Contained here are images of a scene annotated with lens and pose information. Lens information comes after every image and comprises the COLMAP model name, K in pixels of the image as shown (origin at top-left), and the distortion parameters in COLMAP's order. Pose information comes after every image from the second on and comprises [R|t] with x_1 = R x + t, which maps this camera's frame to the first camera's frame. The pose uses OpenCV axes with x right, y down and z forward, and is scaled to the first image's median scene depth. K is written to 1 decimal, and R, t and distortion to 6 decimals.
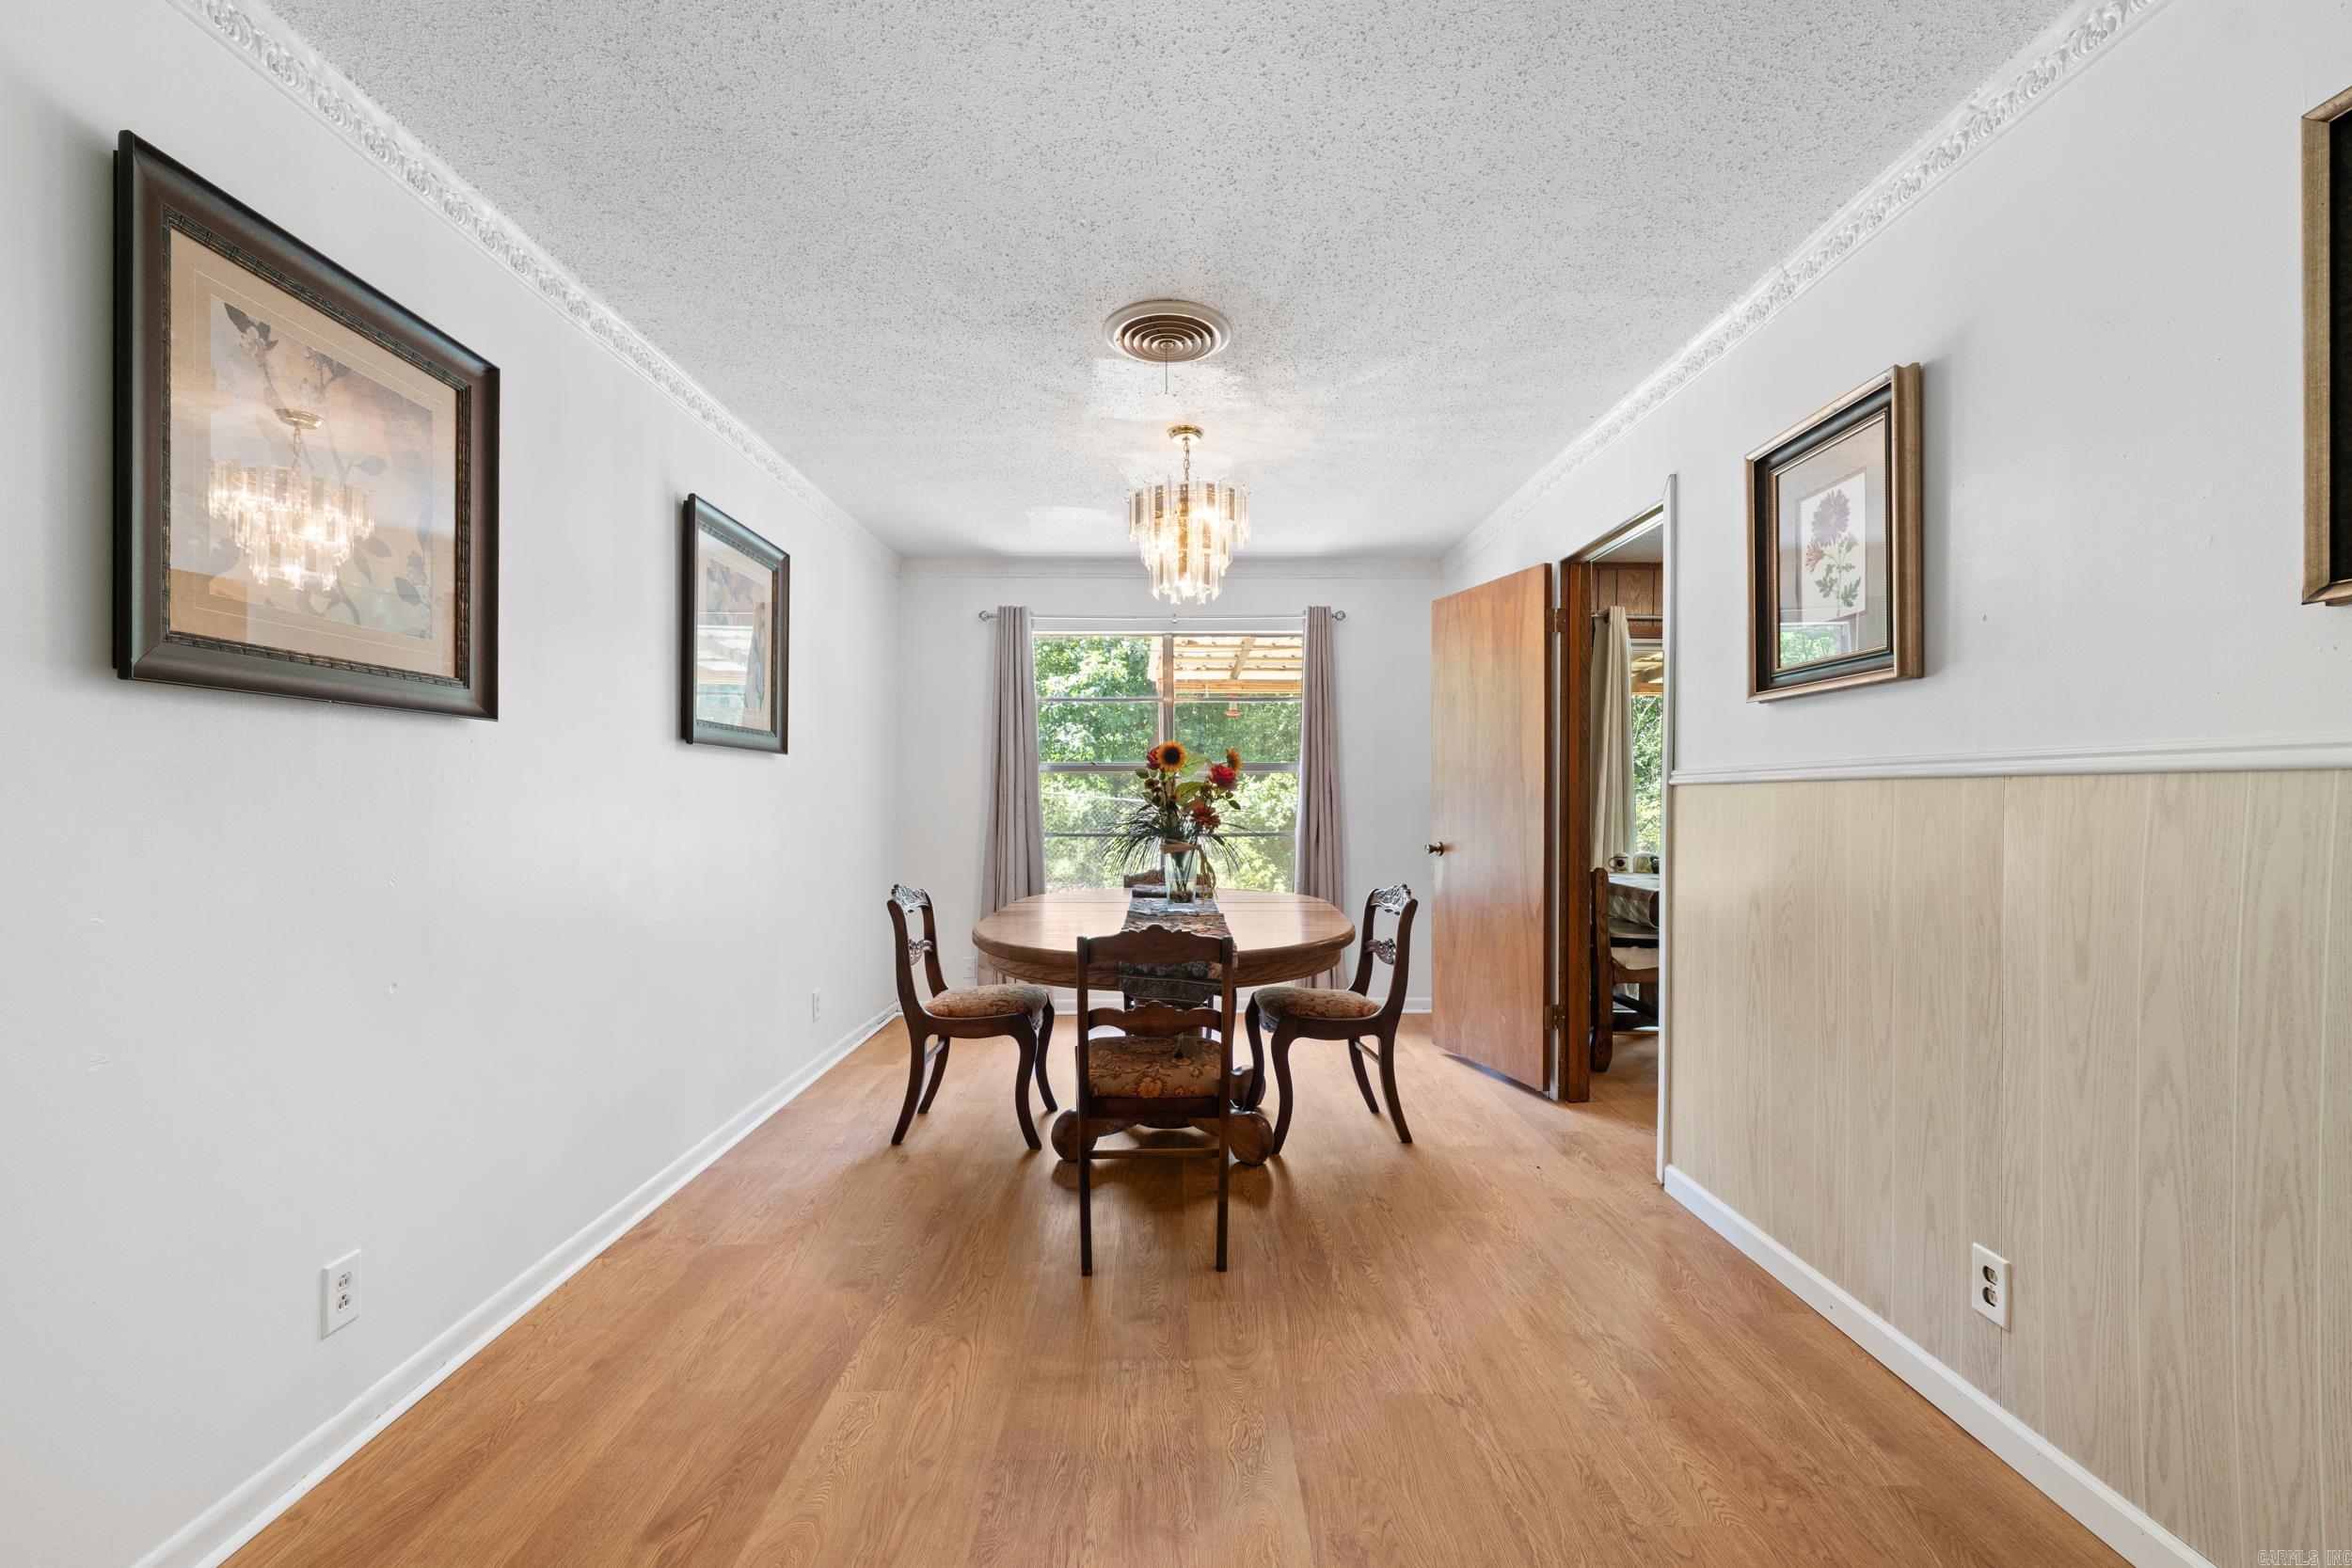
lens RADIAL K [[997.9, 0, 1174.5], [0, 997.9, 793.4], [0, 0, 1]] dist [0.006826, -0.001622]
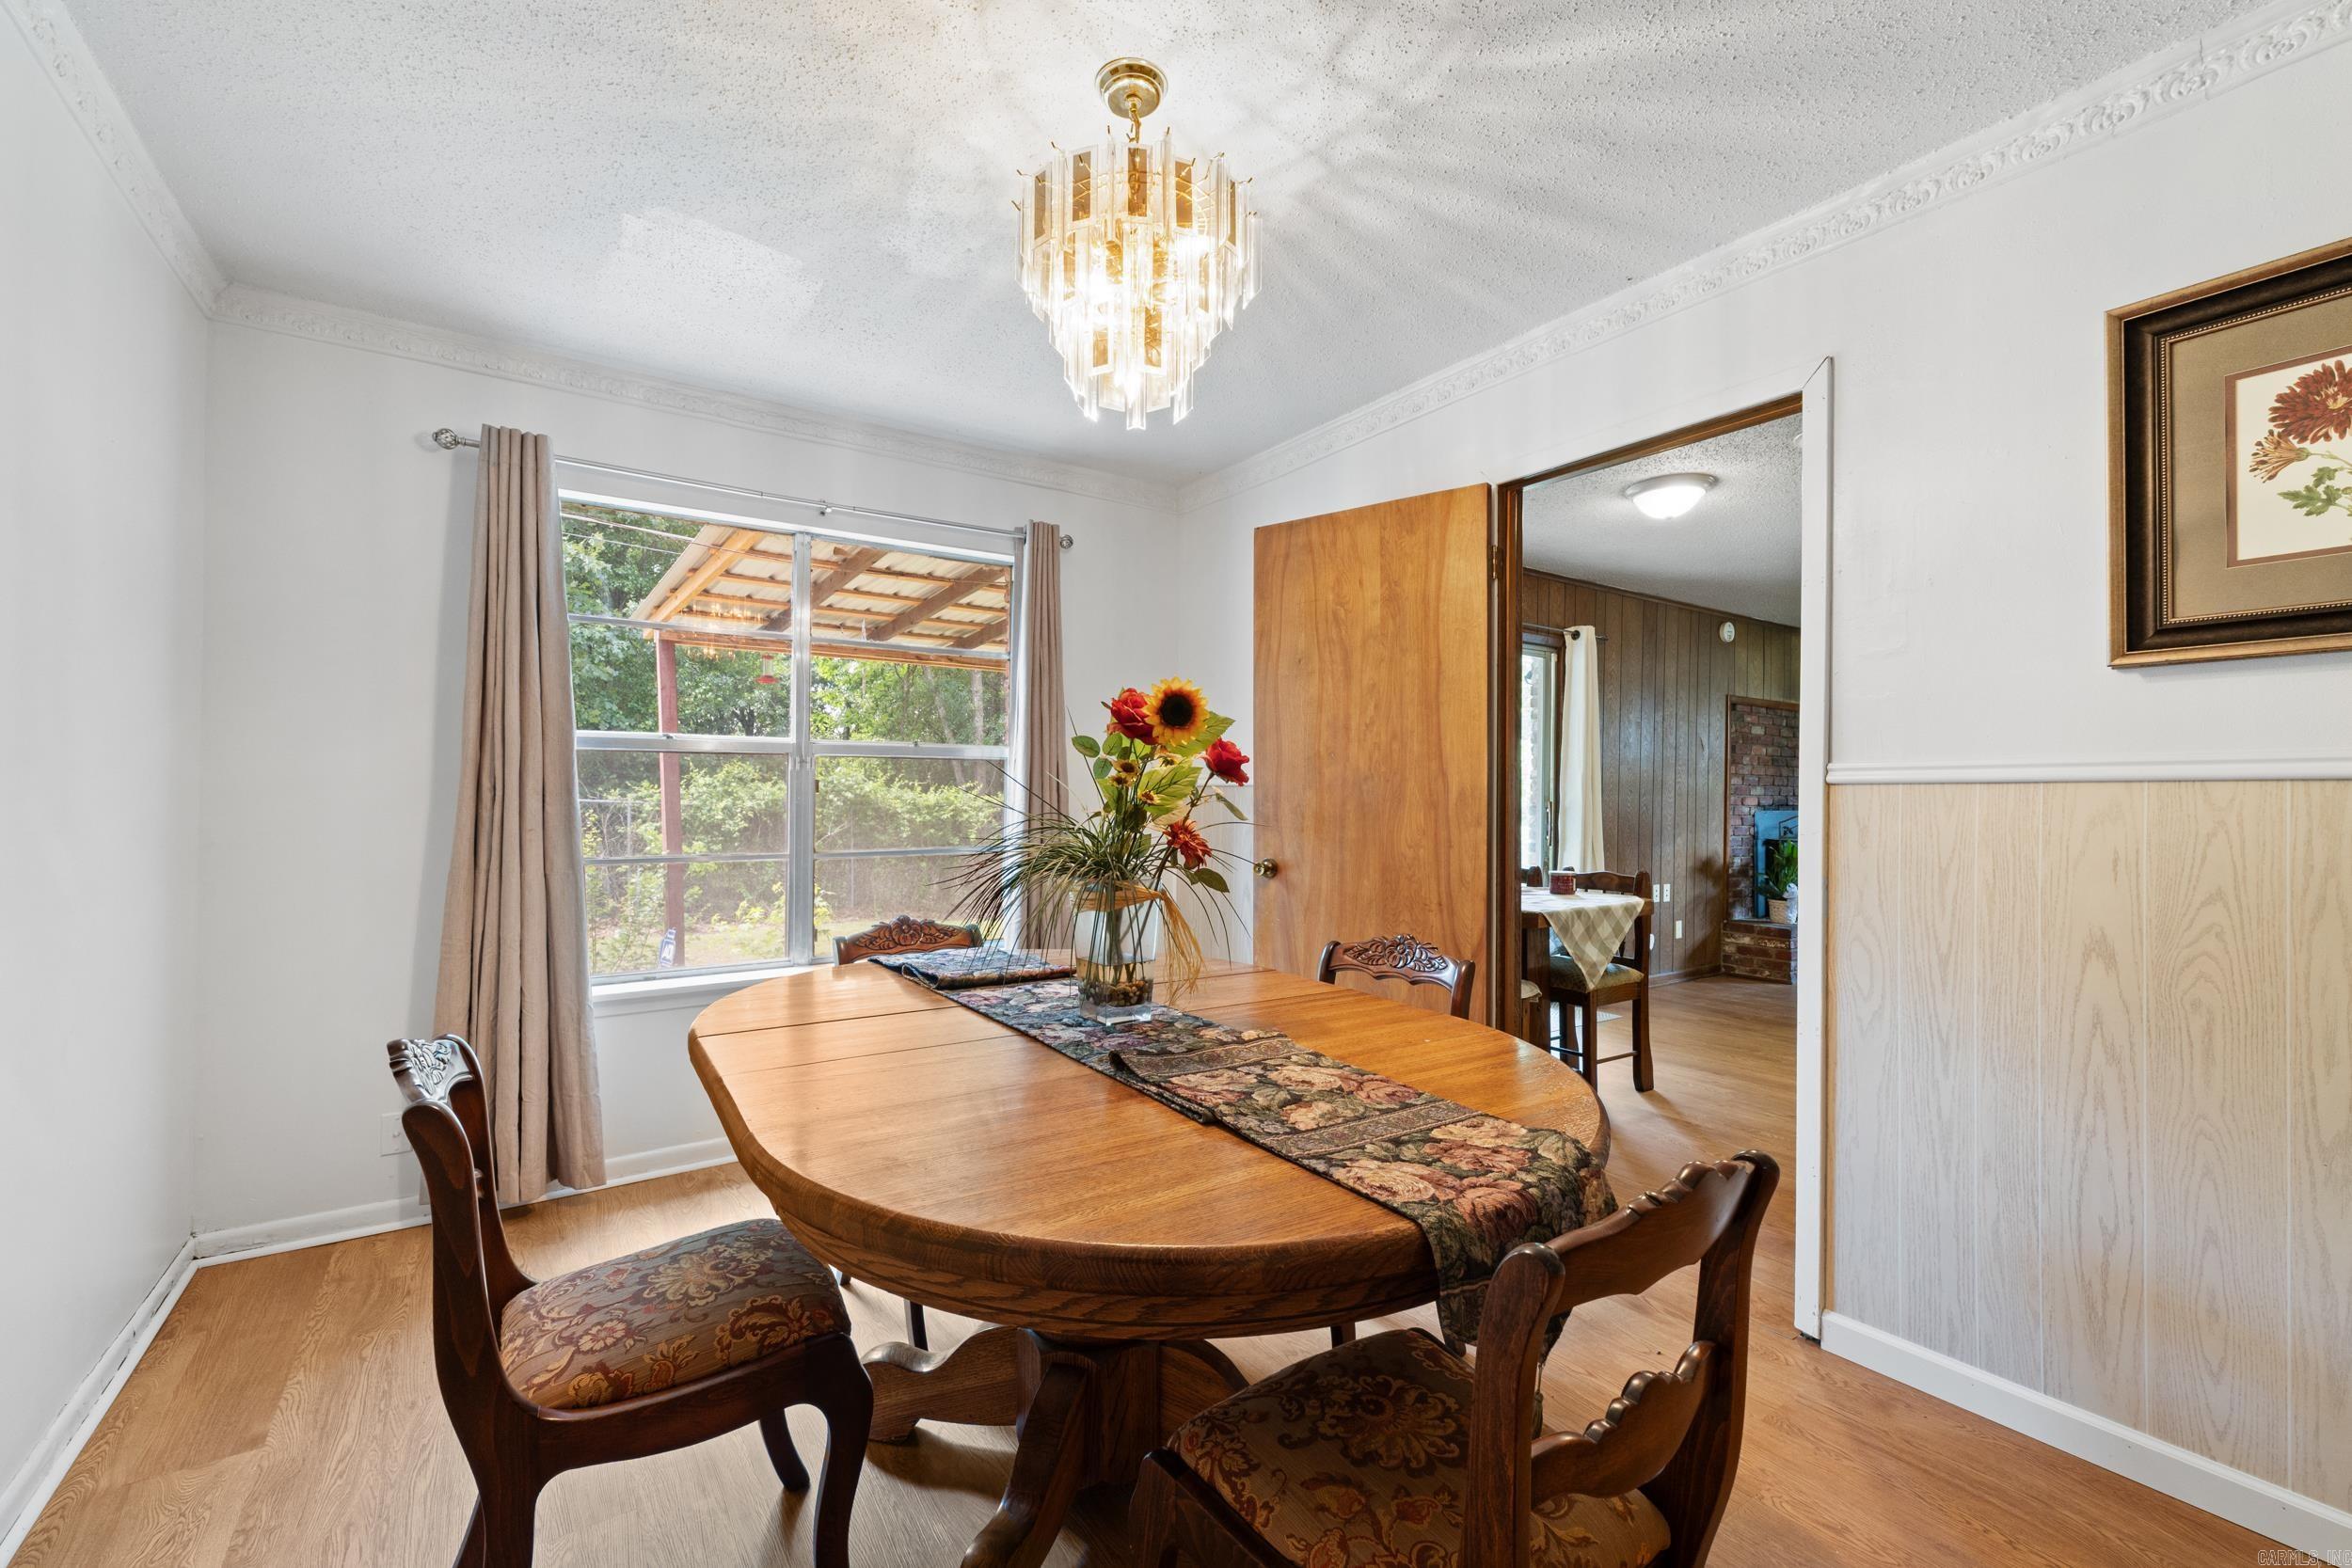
lens RADIAL K [[997.9, 0, 1188.2], [0, 997.9, 786.0], [0, 0, 1]] dist [0.006826, -0.001622]
pose [[0.827842, 0.009578, 0.560880, -0.293833], [-0.006848, 0.999952, -0.006968, 0.001333], [-0.560920, 0.001927, 0.827868, 0.659844]]
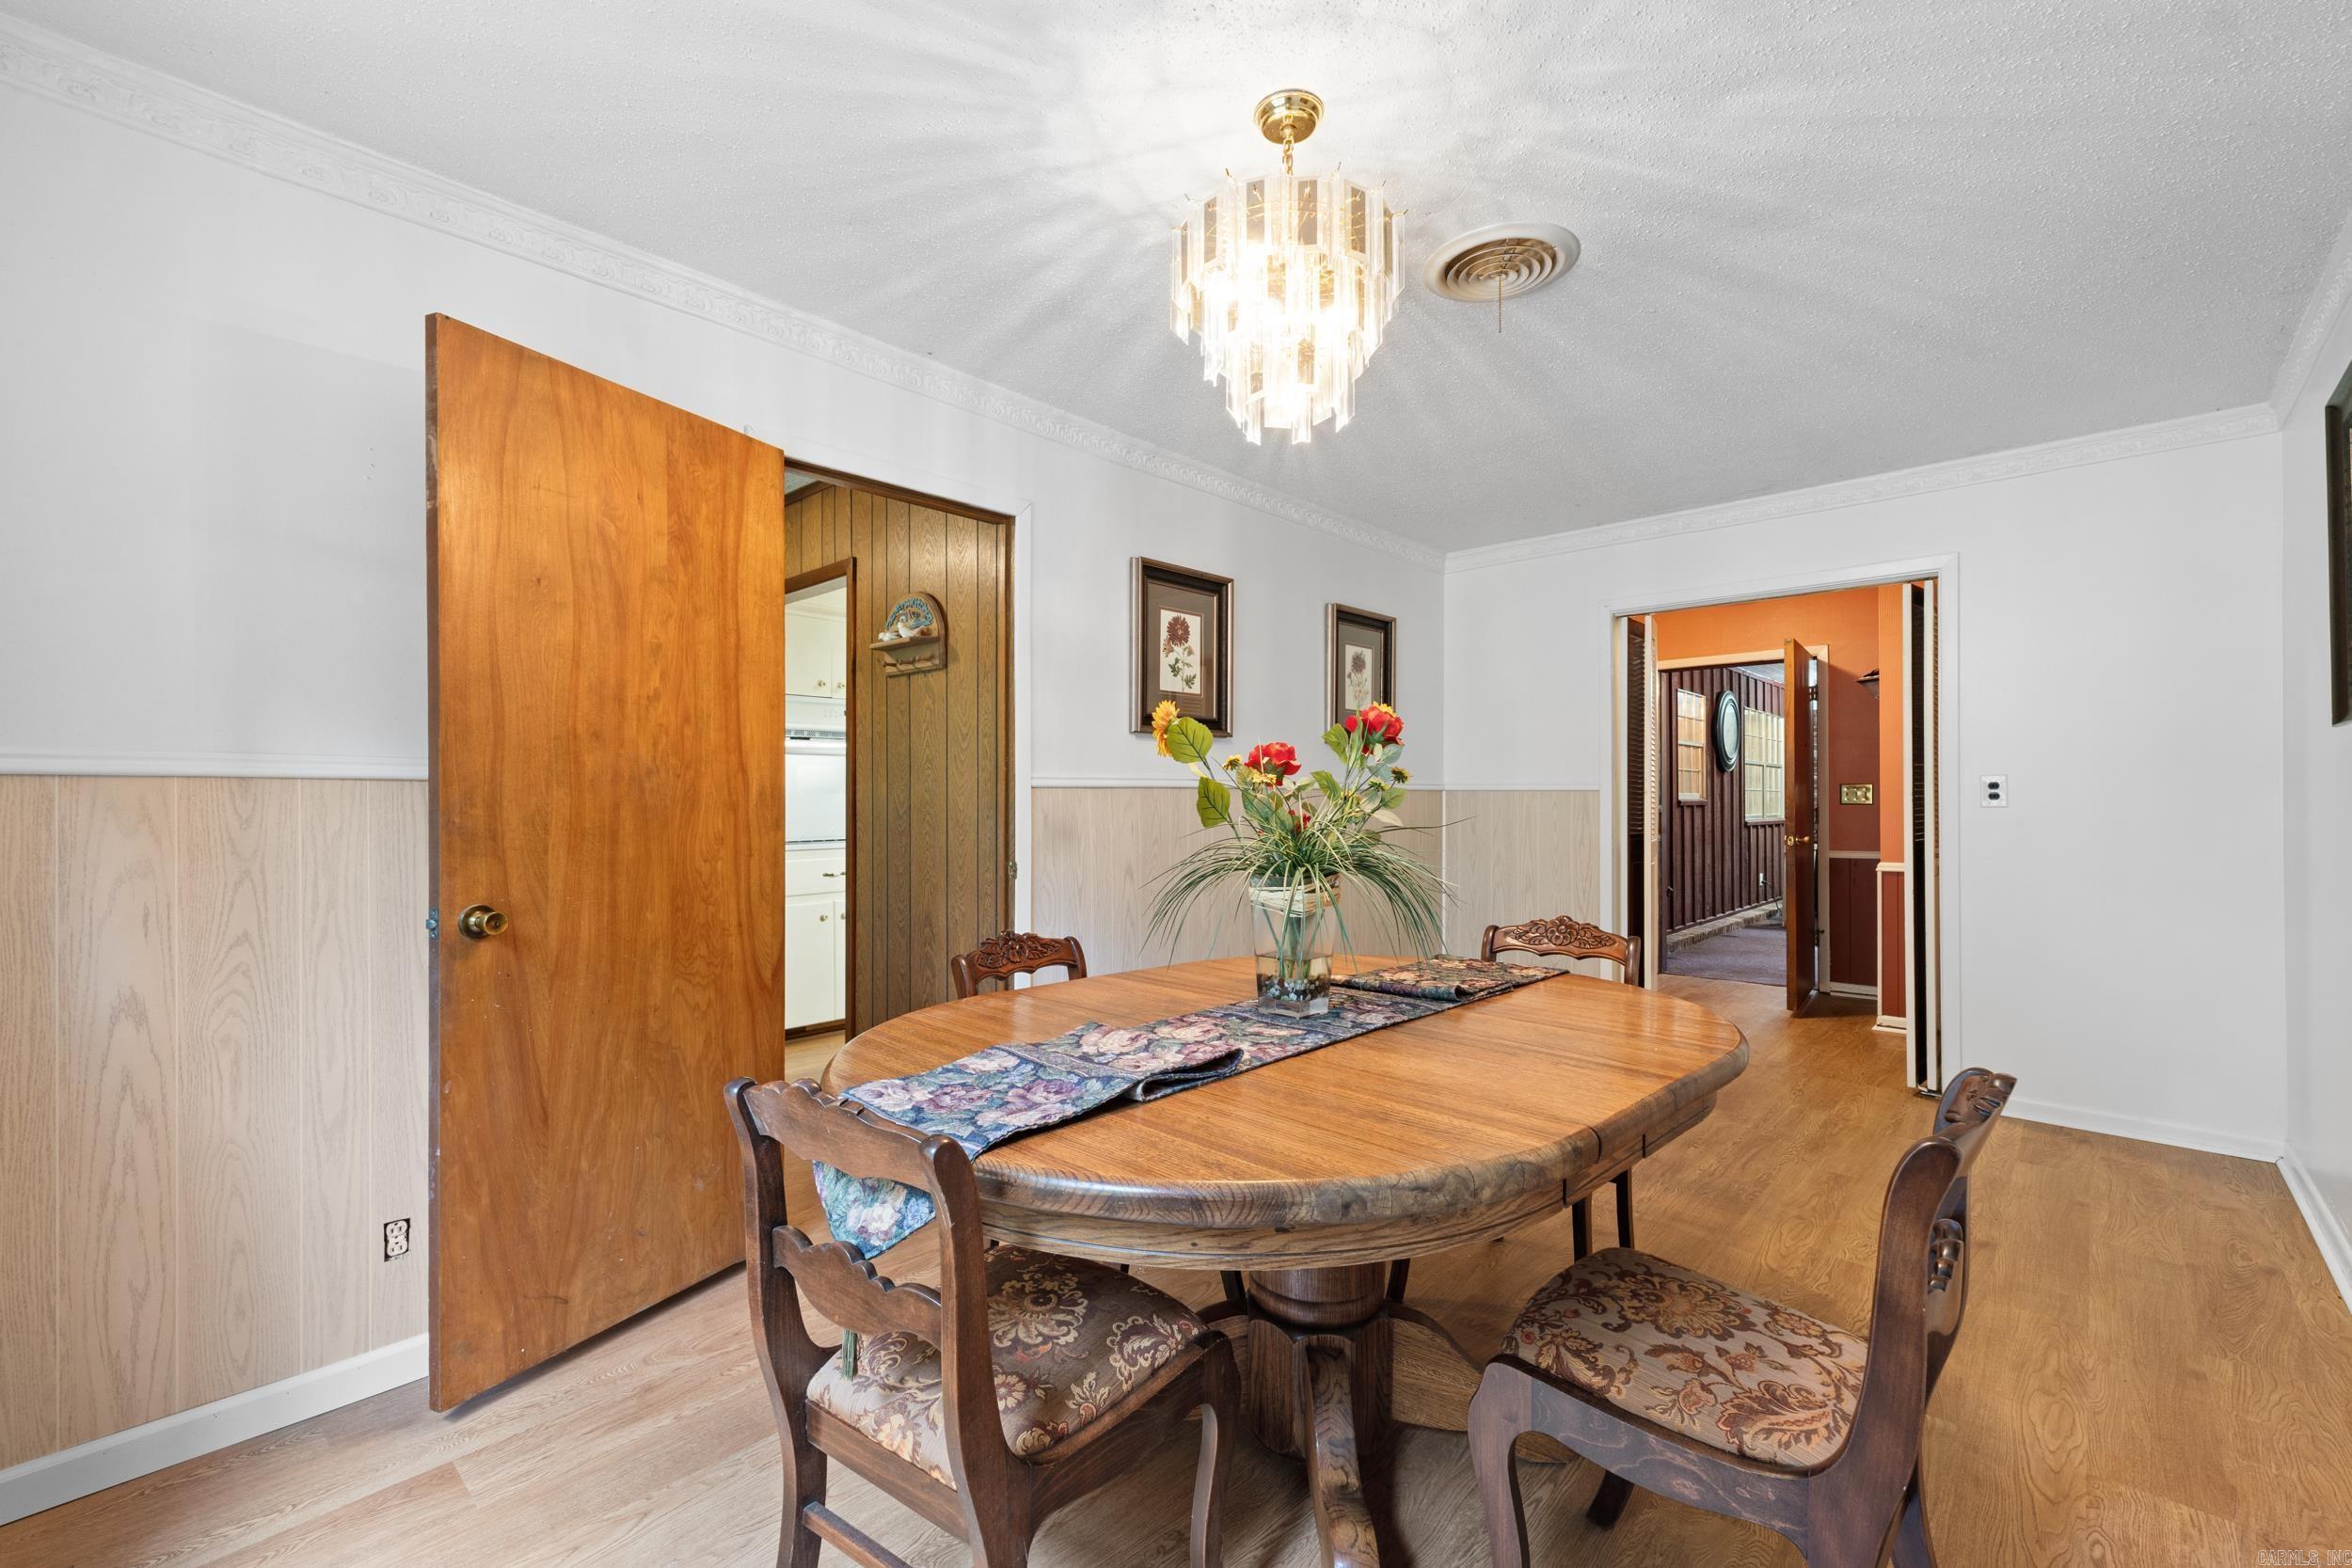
lens RADIAL K [[997.9, 0, 1176.8], [0, 997.9, 804.6], [0, 0, 1]] dist [0.006826, -0.001622]
pose [[-0.731743, 0.023650, 0.681171, -0.361181], [0.022045, 0.999696, -0.011028, 0.026612], [-0.681225, 0.006947, -0.732042, 1.692606]]
